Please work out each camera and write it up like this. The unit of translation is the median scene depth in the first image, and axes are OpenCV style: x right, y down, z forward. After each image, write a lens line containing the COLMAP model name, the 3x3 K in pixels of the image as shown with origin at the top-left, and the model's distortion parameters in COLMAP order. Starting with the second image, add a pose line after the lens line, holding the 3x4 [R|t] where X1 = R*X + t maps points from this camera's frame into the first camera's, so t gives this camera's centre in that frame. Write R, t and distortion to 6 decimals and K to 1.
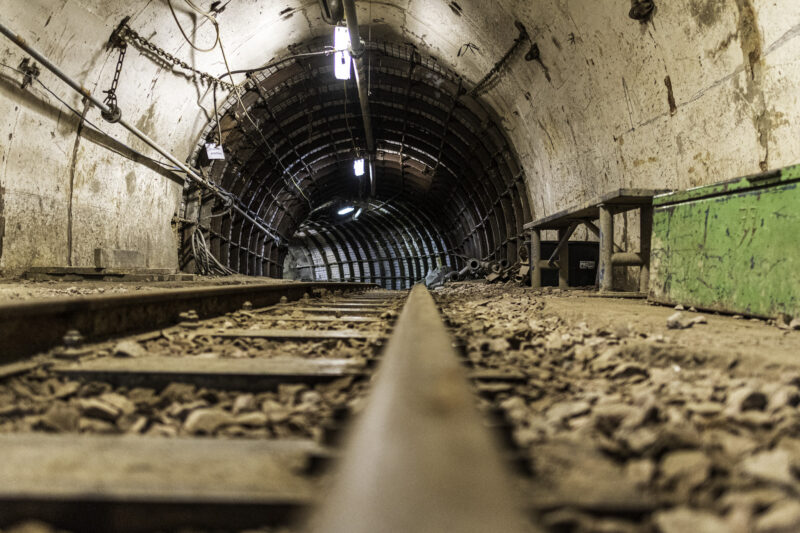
lens RADIAL K [[688.0, 0, 399.9], [0, 688.0, 267.4], [0, 0, 1]] dist [-0.004971, -0.000512]
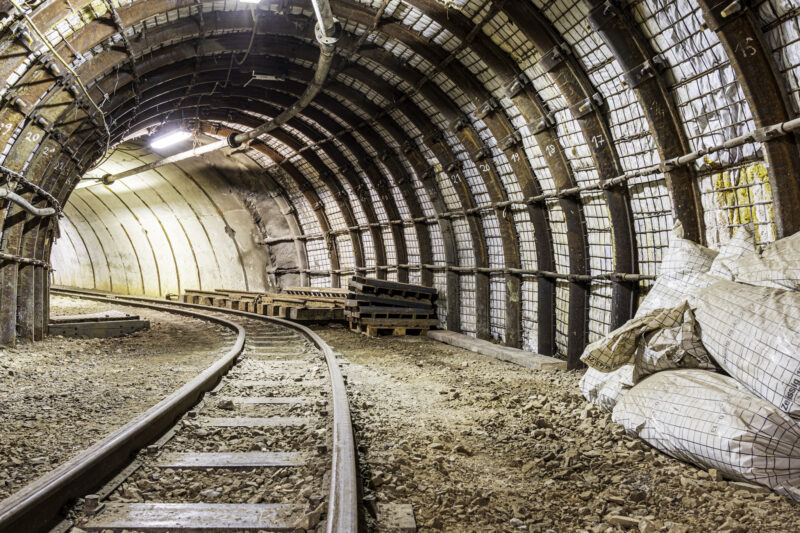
lens RADIAL K [[688.0, 0, 399.0], [0, 688.0, 264.7], [0, 0, 1]] dist [-0.004971, -0.000512]
pose [[0.988332, 0.015055, -0.151569, 0.000295], [-0.011748, 0.999673, 0.022692, 0.004571], [0.151861, -0.020647, 0.988186, 0.621707]]
